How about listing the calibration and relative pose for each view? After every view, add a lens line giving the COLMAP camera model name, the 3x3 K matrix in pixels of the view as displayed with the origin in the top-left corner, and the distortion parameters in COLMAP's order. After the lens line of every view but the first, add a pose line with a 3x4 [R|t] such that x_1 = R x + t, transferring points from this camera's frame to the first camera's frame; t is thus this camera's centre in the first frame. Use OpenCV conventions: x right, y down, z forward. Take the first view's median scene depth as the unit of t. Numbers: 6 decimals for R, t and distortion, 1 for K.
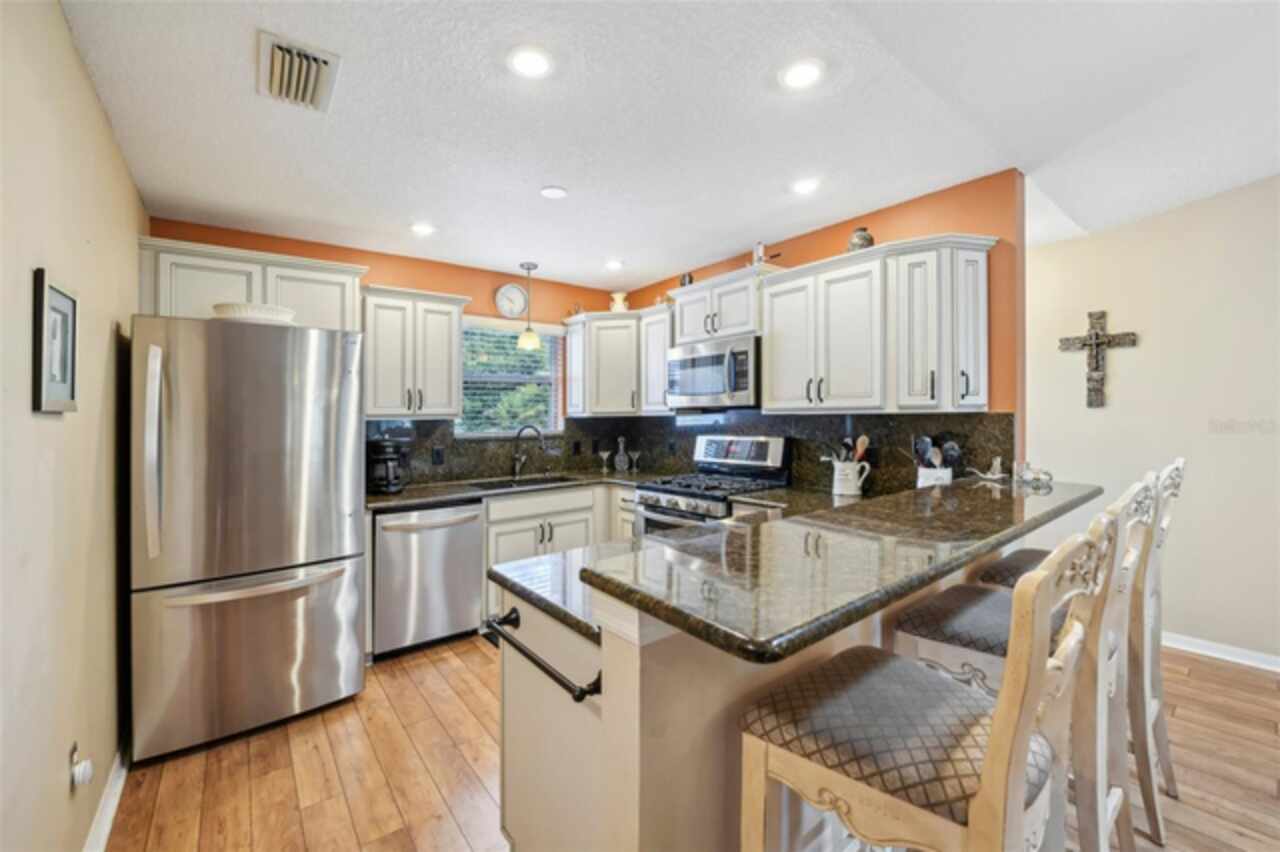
lens RADIAL K [[517.3, 0, 642.2], [0, 517.3, 412.4], [0, 0, 1]] dist [0.003734, 0.000162]
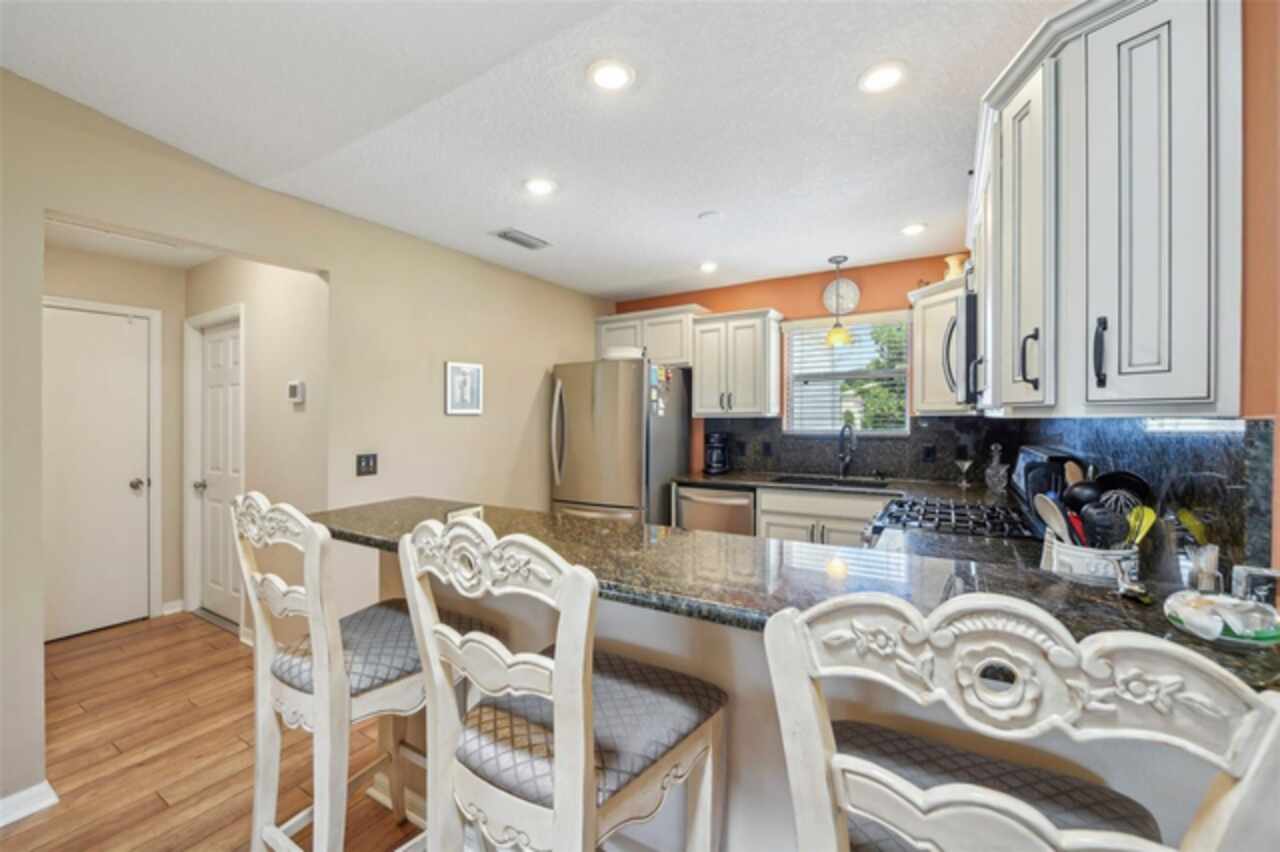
lens RADIAL K [[513.7, 0, 639.9], [0, 513.7, 421.4], [0, 0, 1]] dist [-0.014682, -0.000522]
pose [[0.338353, 0.019137, -0.940825, 0.611156], [0.008765, 0.999686, 0.023486, -0.007451], [0.940978, -0.016192, 0.338079, 0.359880]]
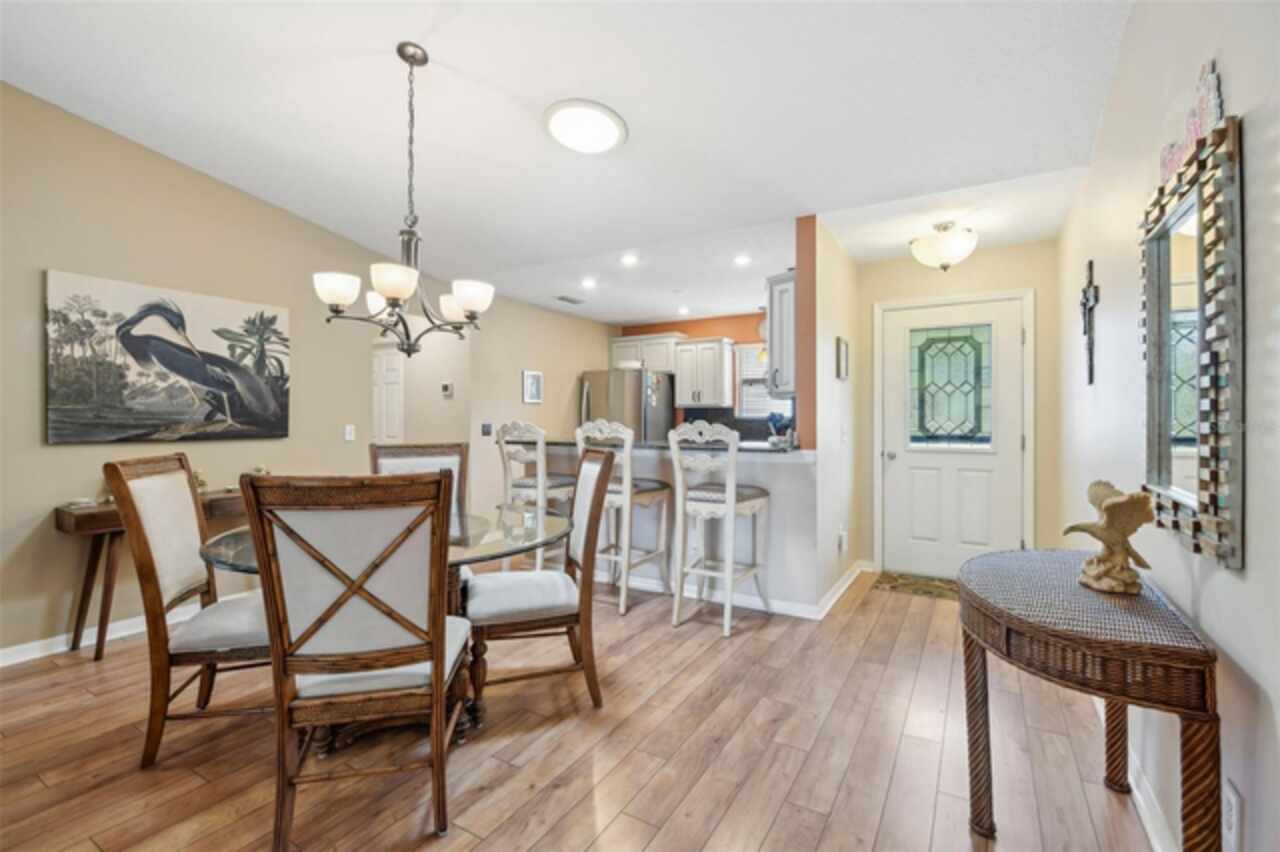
lens RADIAL K [[568.4, 0, 640.8], [0, 568.4, 417.7], [0, 0, 1]] dist [-0.004355, -0.000769]
pose [[0.345875, 0.010362, -0.938223, 1.385502], [0.004054, 0.999913, 0.012538, 0.024769], [0.938272, -0.008141, 0.345803, 0.067401]]
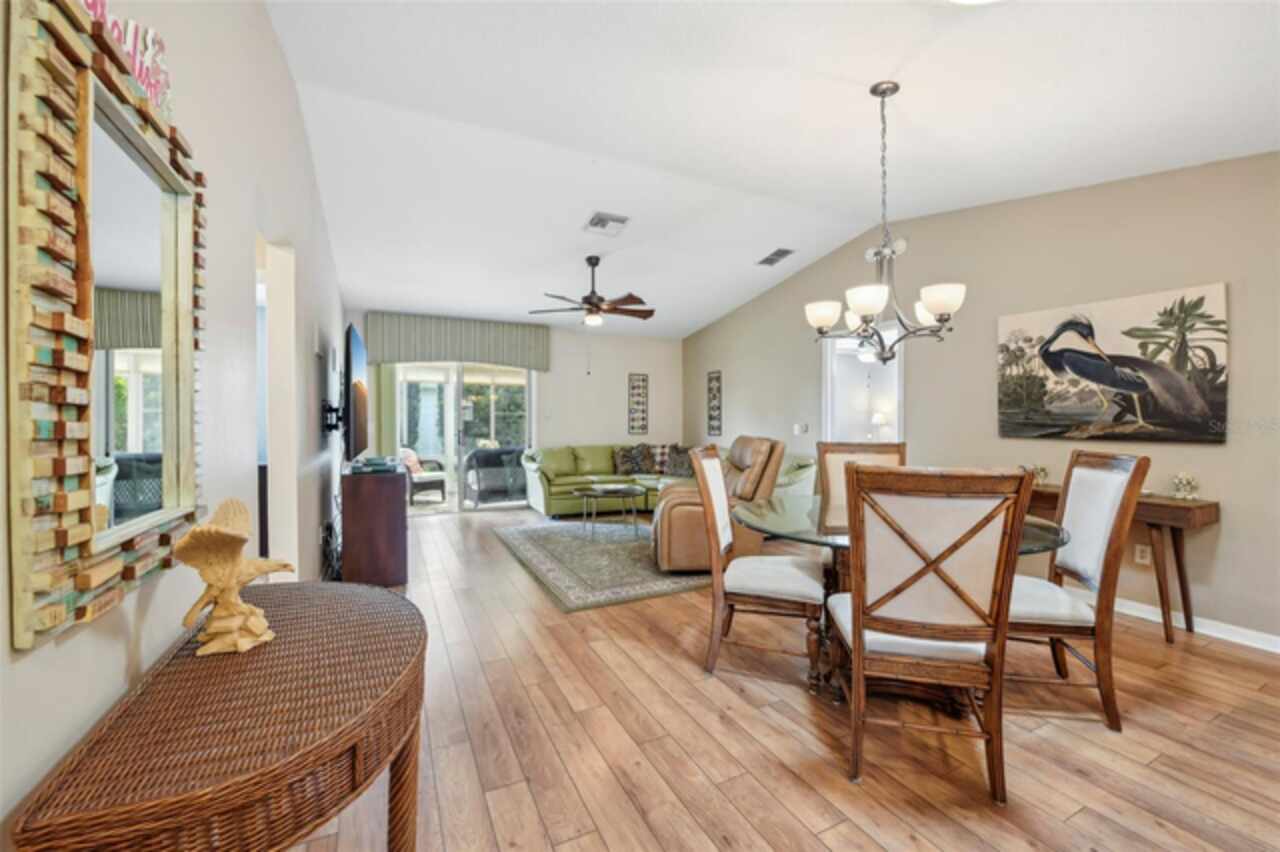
lens RADIAL K [[513.7, 0, 639.9], [0, 513.7, 421.4], [0, 0, 1]] dist [-0.014682, -0.000522]
pose [[-0.975569, 0.008948, 0.219510, 0.789723], [0.008492, 0.999959, -0.003021, 0.034937], [-0.219528, -0.001083, -0.975606, 0.815422]]
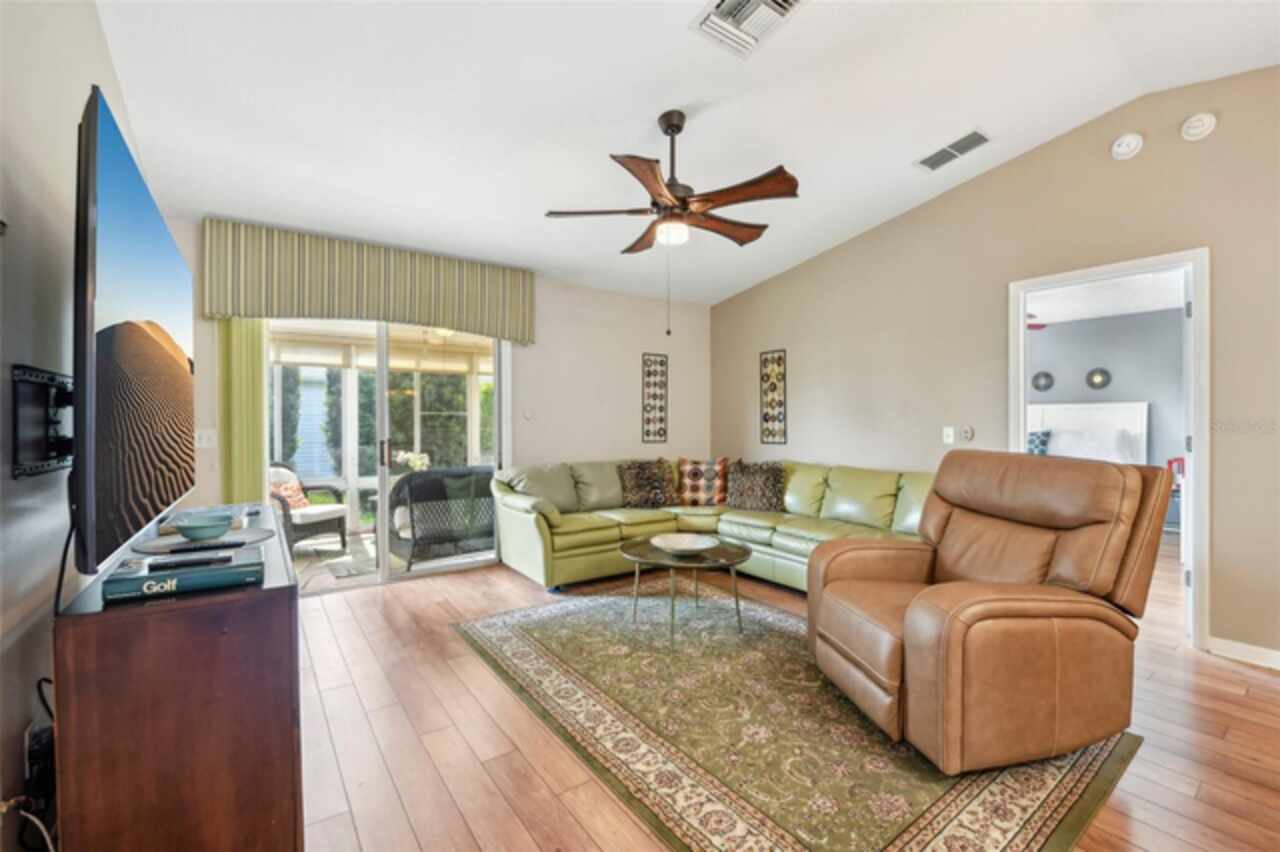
lens RADIAL K [[539.1, 0, 636.1], [0, 539.1, 420.2], [0, 0, 1]] dist [-0.003260, -0.000258]
pose [[-0.998265, 0.014083, 0.057176, 1.267388], [0.013844, 0.999894, -0.004579, 0.024309], [-0.057235, -0.003780, -0.998354, 0.209672]]
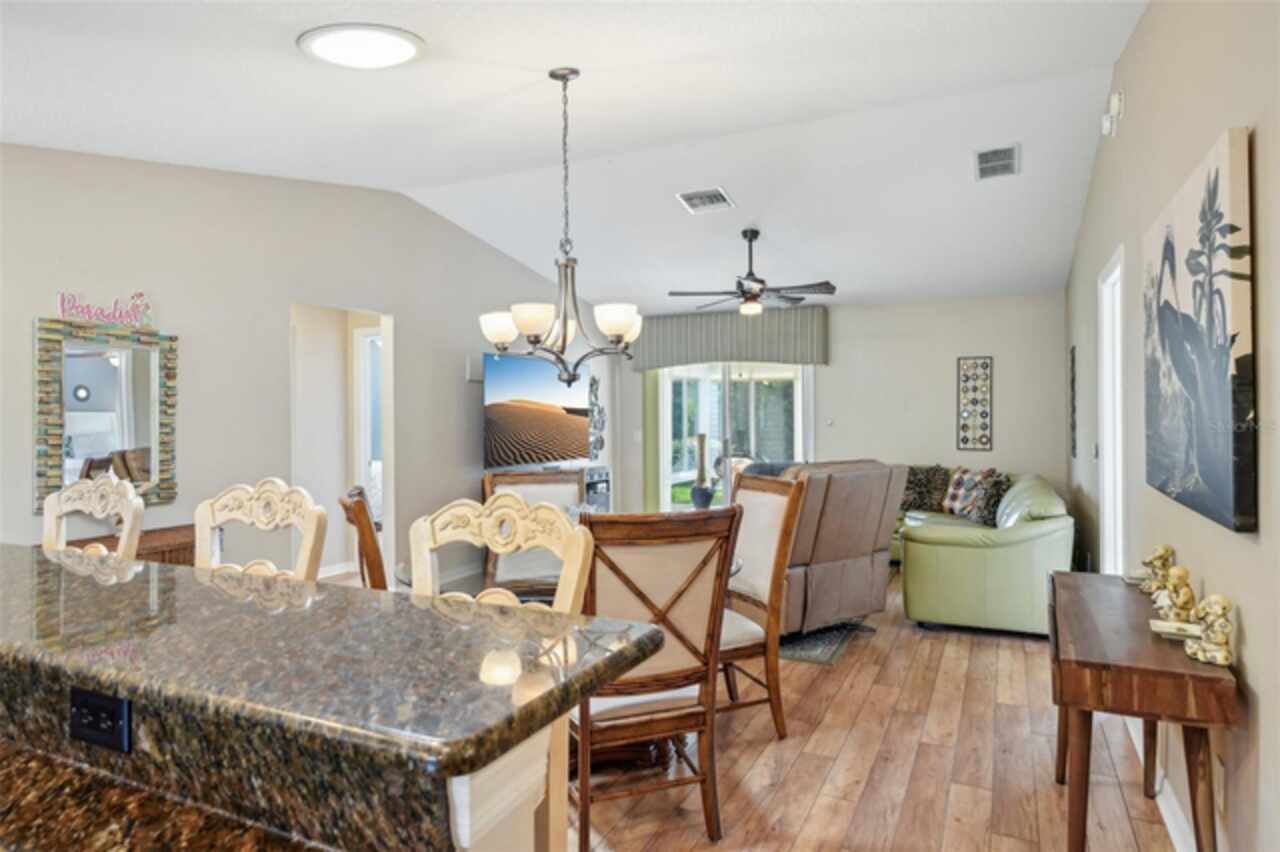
lens RADIAL K [[755.5, 0, 636.7], [0, 755.5, 414.7], [0, 0, 1]] dist [-0.003000, 0.003394]
pose [[-0.416664, 0.012938, 0.908969, -0.272578], [0.005463, 0.999916, -0.011728, 0.002292], [-0.909044, 0.000079, -0.416699, 0.362030]]
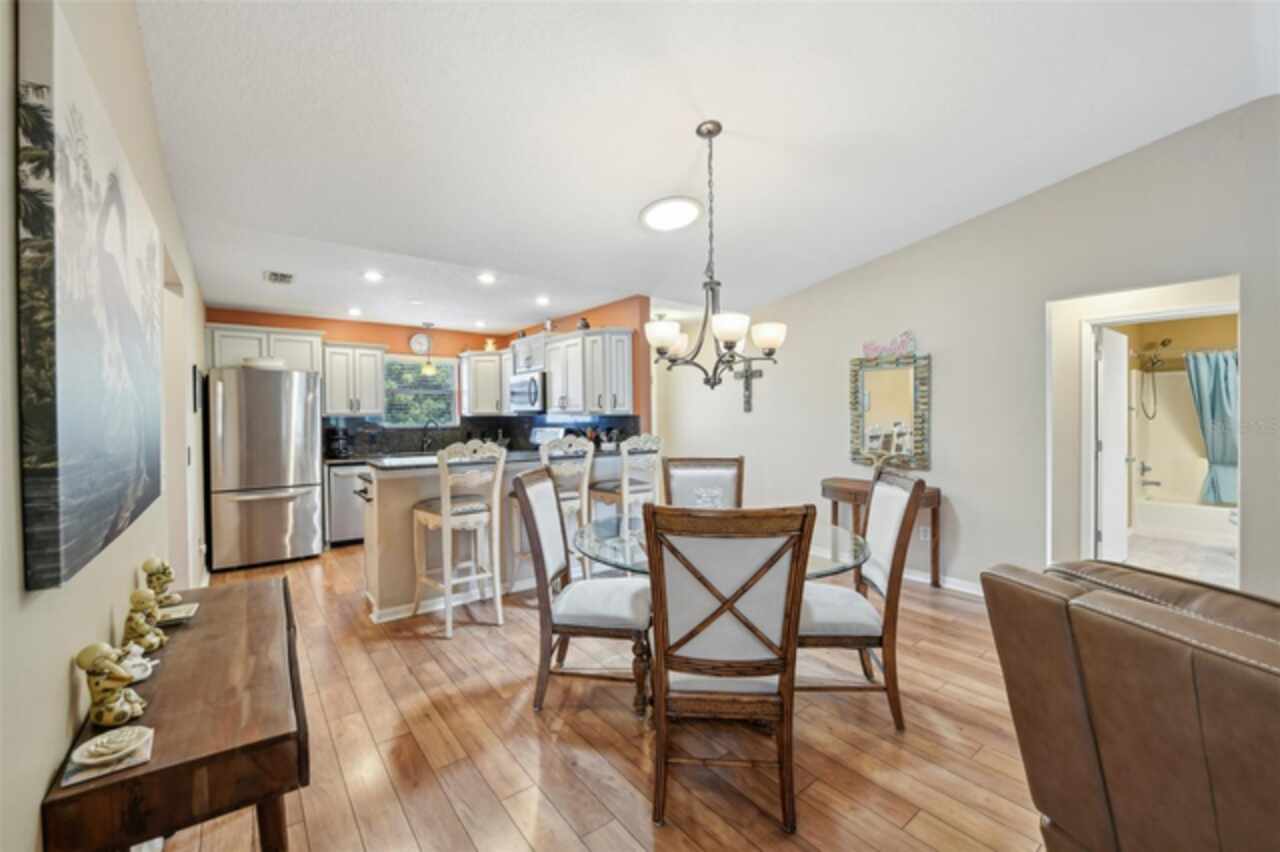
lens RADIAL K [[519.9, 0, 656.9], [0, 519.9, 427.7], [0, 0, 1]] dist [-0.000110, -0.000215]
pose [[0.999888, 0.005212, 0.014003, 0.530261], [-0.005621, 0.999555, 0.029282, -0.006381], [-0.013844, -0.029358, 0.999473, -0.737750]]
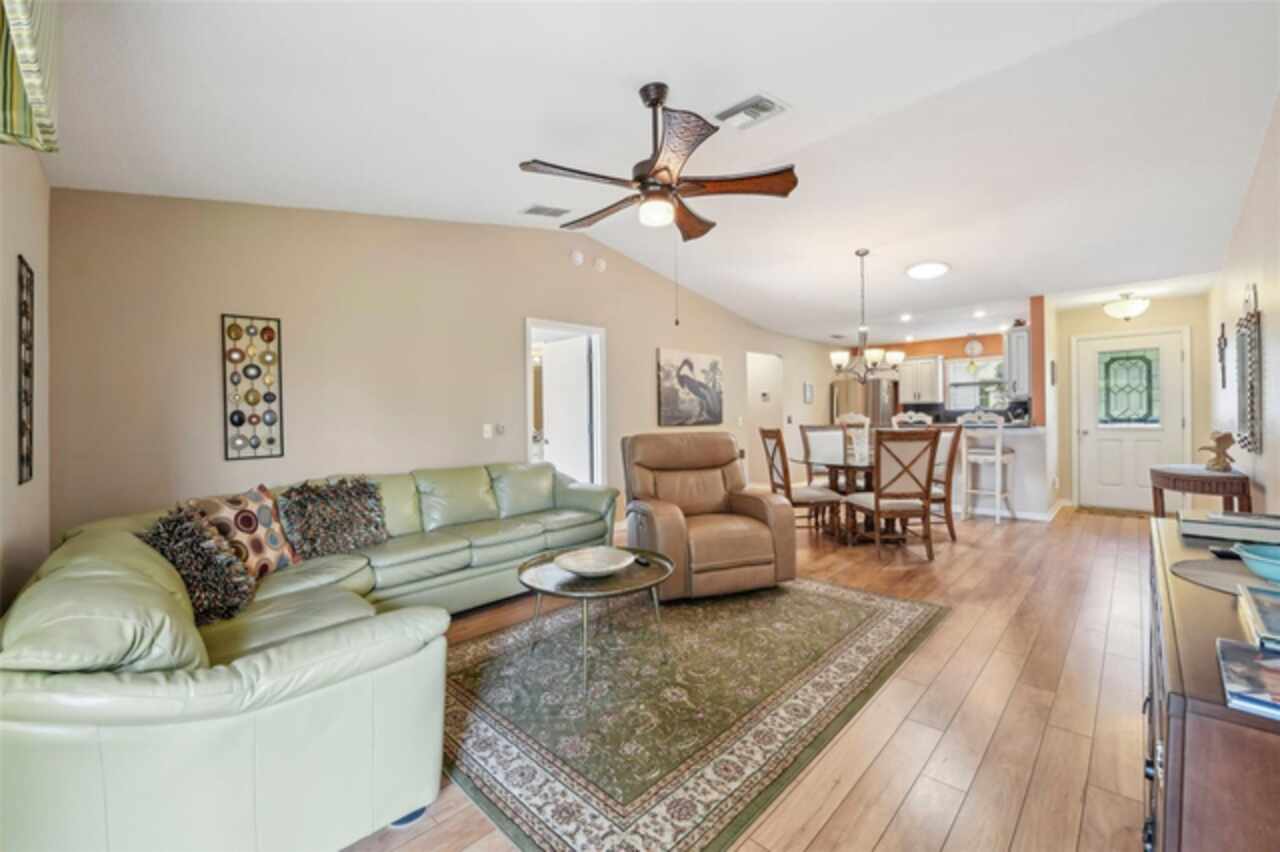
lens RADIAL K [[506.4, 0, 644.7], [0, 506.4, 415.1], [0, 0, 1]] dist [-0.017786, -0.000490]
pose [[0.113388, 0.010273, -0.993498, 1.988709], [0.020715, 0.999705, 0.012701, 0.011936], [0.993335, -0.022020, 0.113141, -0.746121]]
